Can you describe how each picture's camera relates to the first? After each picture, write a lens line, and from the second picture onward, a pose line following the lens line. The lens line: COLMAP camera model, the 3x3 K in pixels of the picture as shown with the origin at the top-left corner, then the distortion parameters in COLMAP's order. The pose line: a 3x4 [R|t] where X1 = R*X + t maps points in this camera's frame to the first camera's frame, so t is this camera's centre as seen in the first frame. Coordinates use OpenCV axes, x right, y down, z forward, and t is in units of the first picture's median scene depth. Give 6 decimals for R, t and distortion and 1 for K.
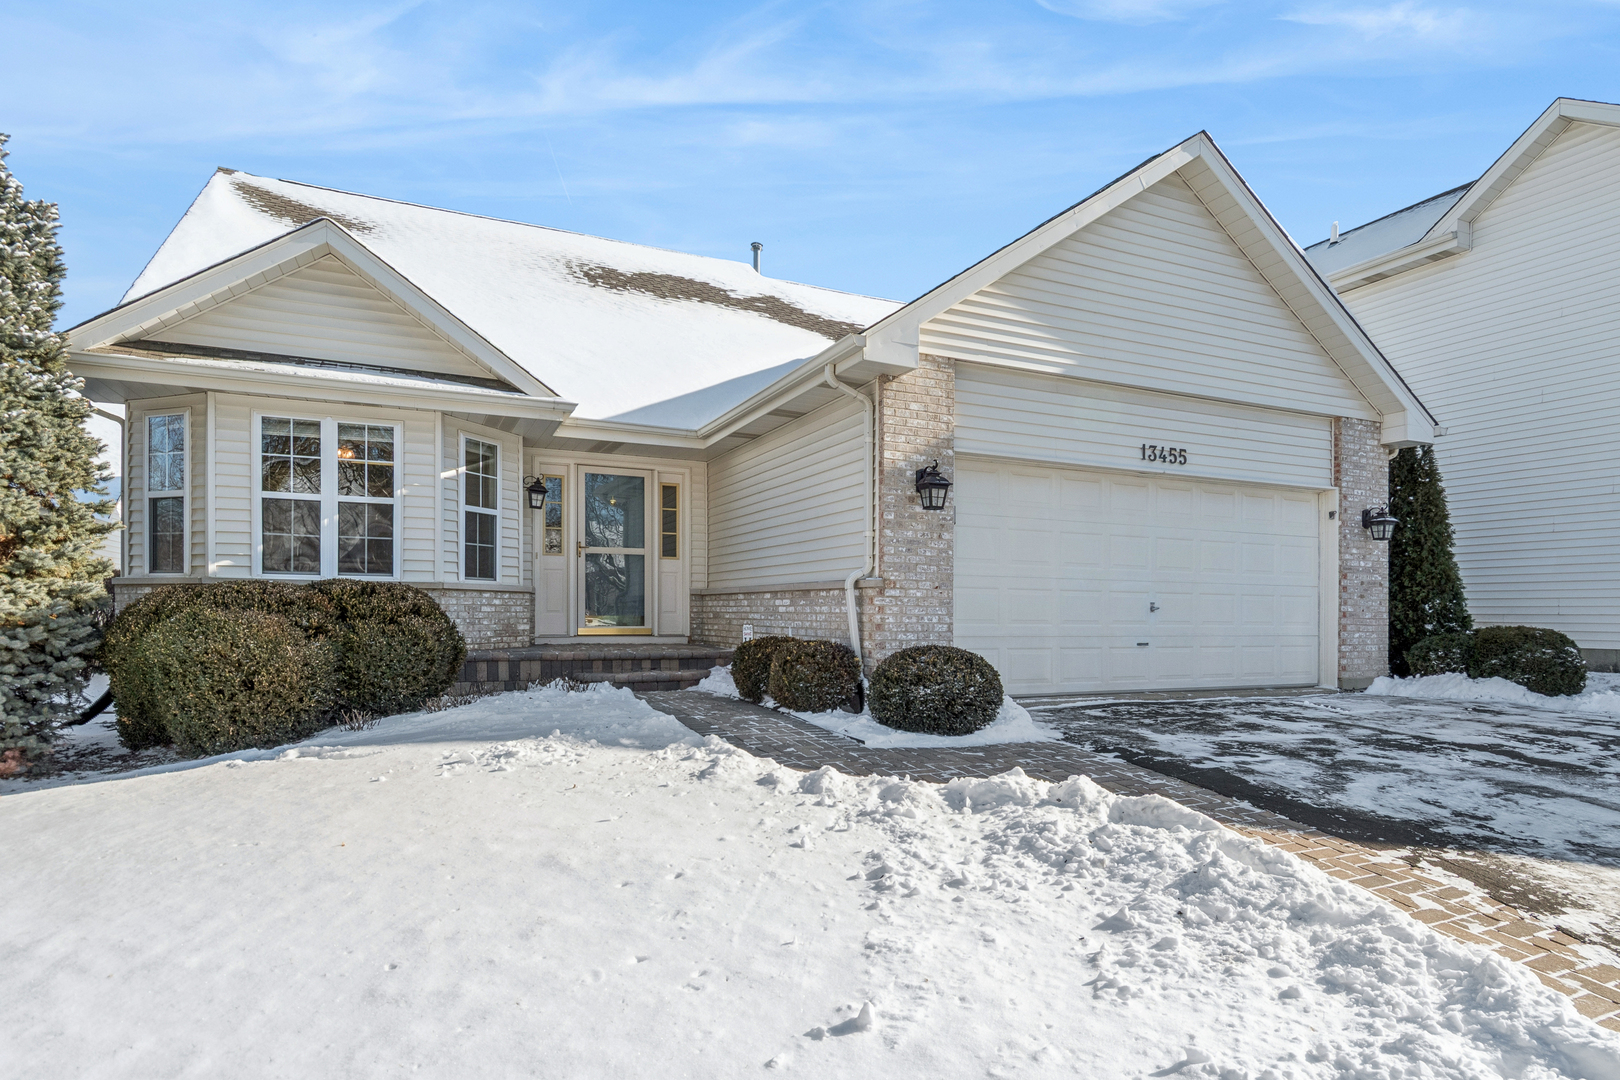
lens RADIAL K [[877.0, 0, 815.6], [0, 877.0, 615.2], [0, 0, 1]] dist [0.004441, -0.002321]
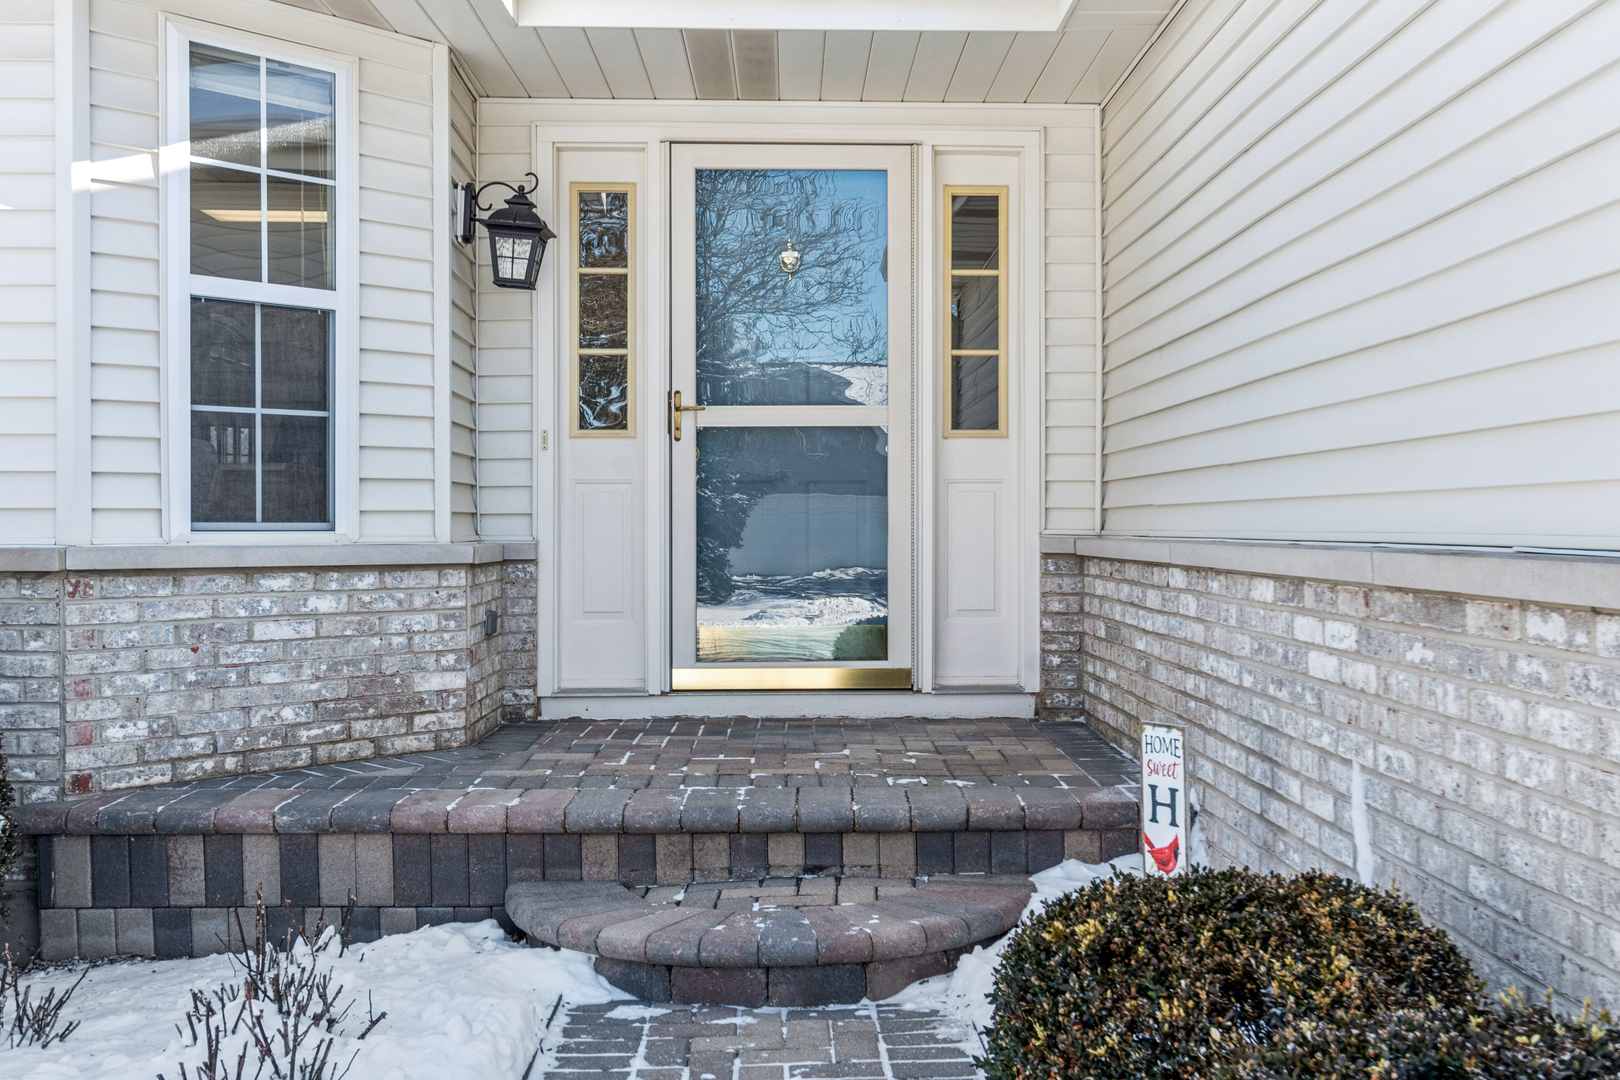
lens RADIAL K [[1522.2, 0, 872.0], [0, 1522.2, 548.3], [0, 0, 1]] dist [0.012925, 0.000000]
pose [[0.925217, -0.002822, -0.379428, 0.000380], [0.007810, 0.999902, 0.011606, -0.040631], [0.379358, -0.013701, 0.925148, 0.633196]]
